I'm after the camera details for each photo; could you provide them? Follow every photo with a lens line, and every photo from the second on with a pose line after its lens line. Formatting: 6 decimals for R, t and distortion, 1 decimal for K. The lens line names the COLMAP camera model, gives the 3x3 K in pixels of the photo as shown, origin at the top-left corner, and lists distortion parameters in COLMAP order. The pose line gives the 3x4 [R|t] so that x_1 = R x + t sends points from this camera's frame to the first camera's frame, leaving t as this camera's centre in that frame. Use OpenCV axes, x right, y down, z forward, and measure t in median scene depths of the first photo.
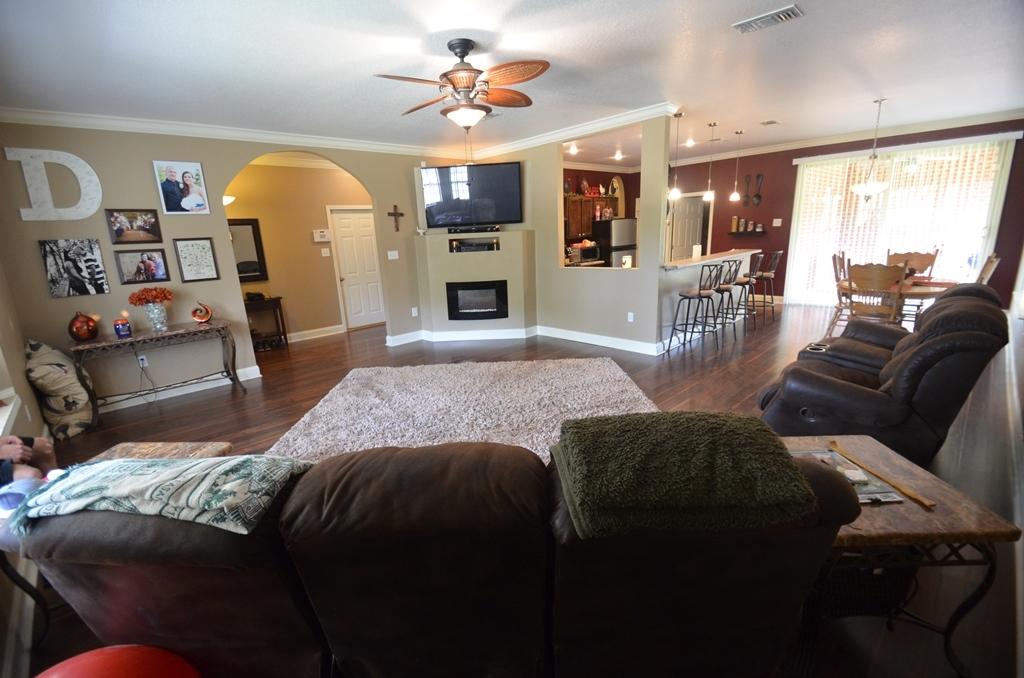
lens RADIAL K [[449.7, 0, 512.0], [0, 449.7, 339.0], [0, 0, 1]] dist [-0.000051, -0.000097]
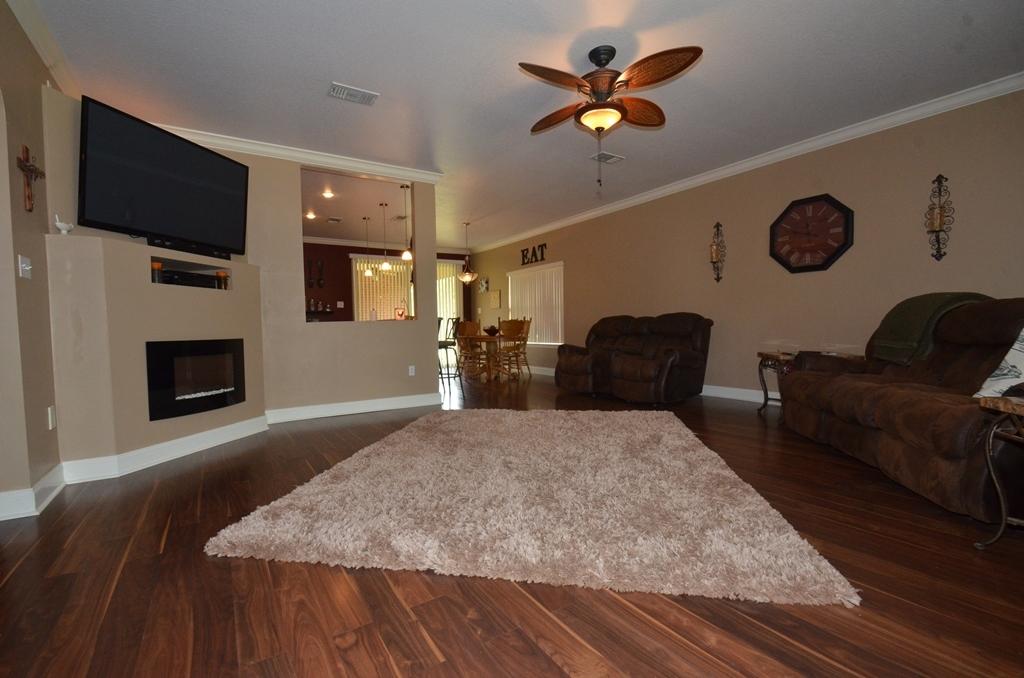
lens RADIAL K [[445.4, 0, 512.2], [0, 445.4, 341.1], [0, 0, 1]] dist [0.001203, -0.000052]
pose [[0.188924, 0.011123, 0.981929, -0.534906], [0.245532, 0.967640, -0.058202, -0.002509], [-0.950801, 0.252090, 0.180080, 0.532245]]
